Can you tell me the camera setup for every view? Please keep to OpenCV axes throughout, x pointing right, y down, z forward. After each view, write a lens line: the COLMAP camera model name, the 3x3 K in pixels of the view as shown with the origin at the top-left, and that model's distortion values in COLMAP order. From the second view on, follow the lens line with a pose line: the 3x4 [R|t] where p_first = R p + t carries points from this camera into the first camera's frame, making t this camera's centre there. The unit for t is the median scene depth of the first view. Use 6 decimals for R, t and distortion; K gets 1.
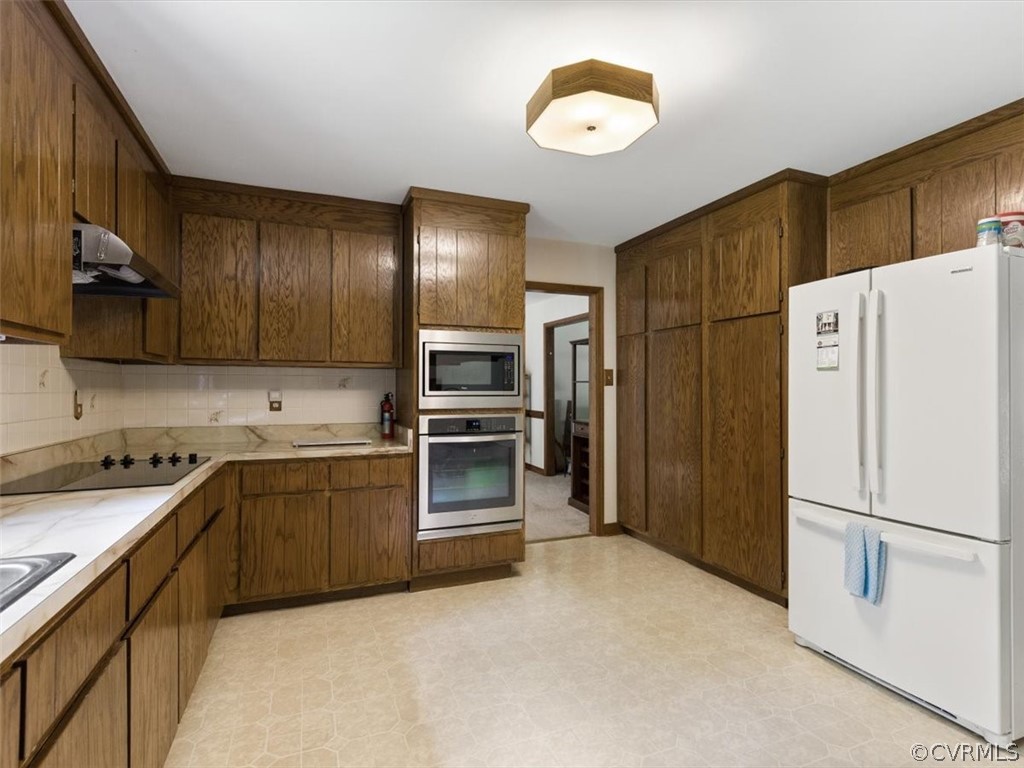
lens RADIAL K [[516.0, 0, 508.8], [0, 516.0, 383.1], [0, 0, 1]] dist [0.002635, -0.000098]
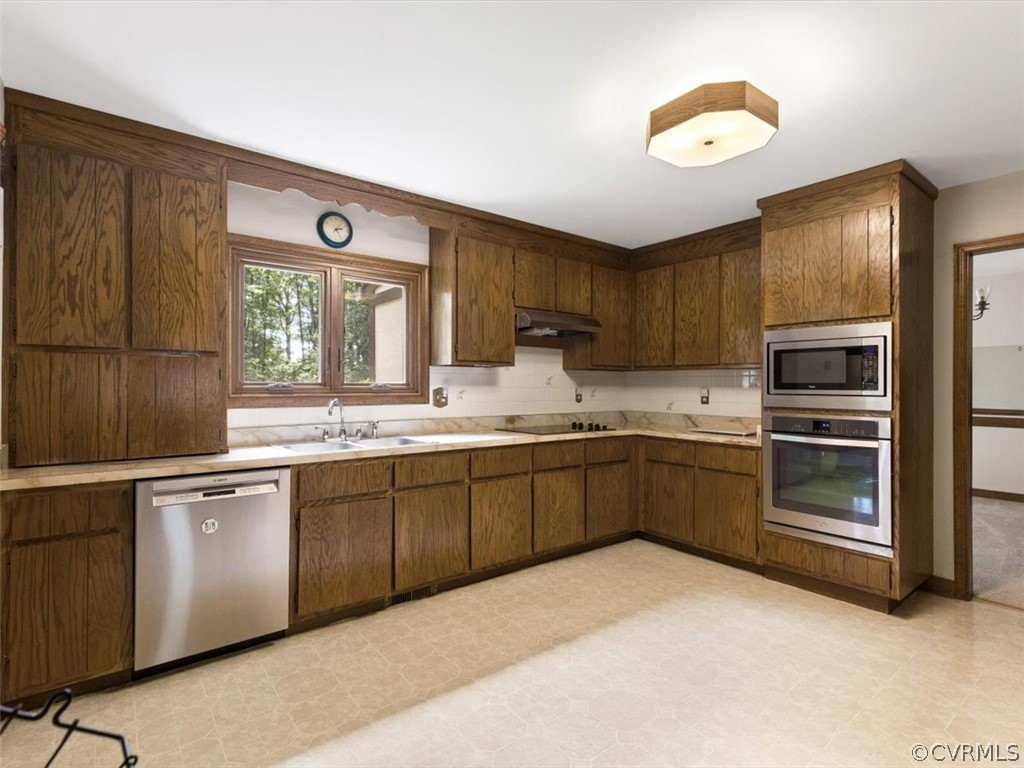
lens RADIAL K [[513.7, 0, 512.0], [0, 513.7, 384.0], [0, 0, 1]] dist [0.031320, -0.017794]
pose [[0.281385, -0.001059, -0.959594, 0.703721], [0.004562, 0.999990, 0.000234, 0.001722], [0.959584, -0.004443, 0.281386, 0.200994]]
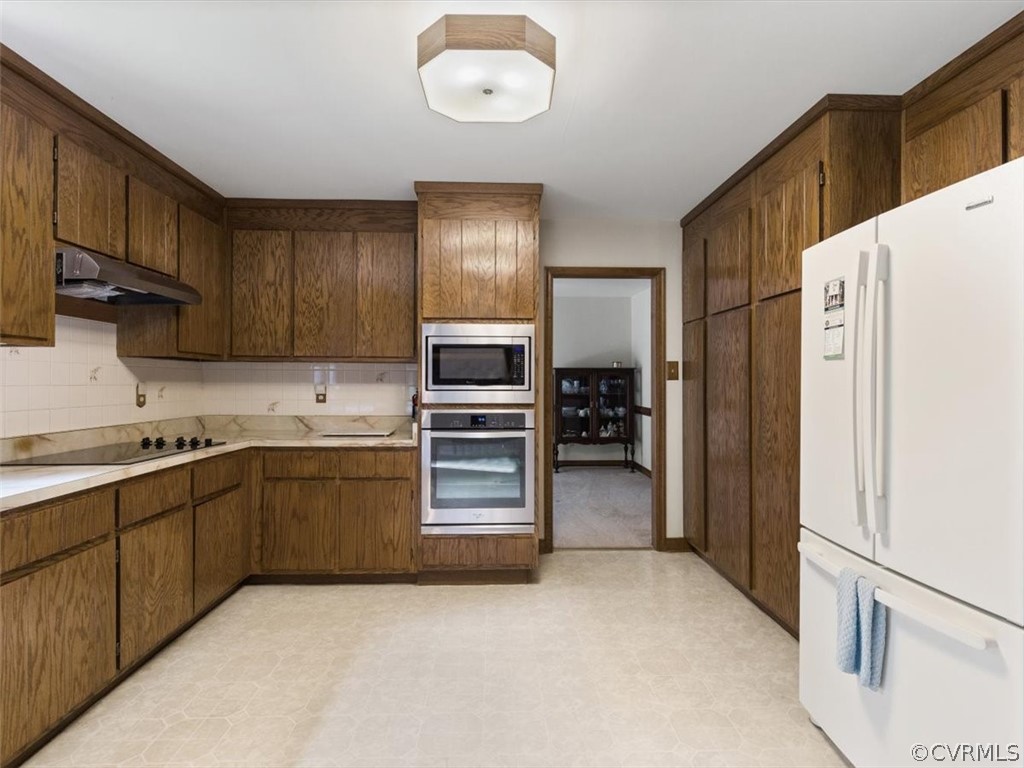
lens RADIAL K [[521.8, 0, 510.4], [0, 521.8, 378.0], [0, 0, 1]] dist [0.002633, 0.000557]
pose [[0.940855, -0.000271, -0.338809, 0.329607], [0.000667, 0.999999, 0.001053, 0.000552], [0.338809, -0.001216, 0.940854, 0.106659]]
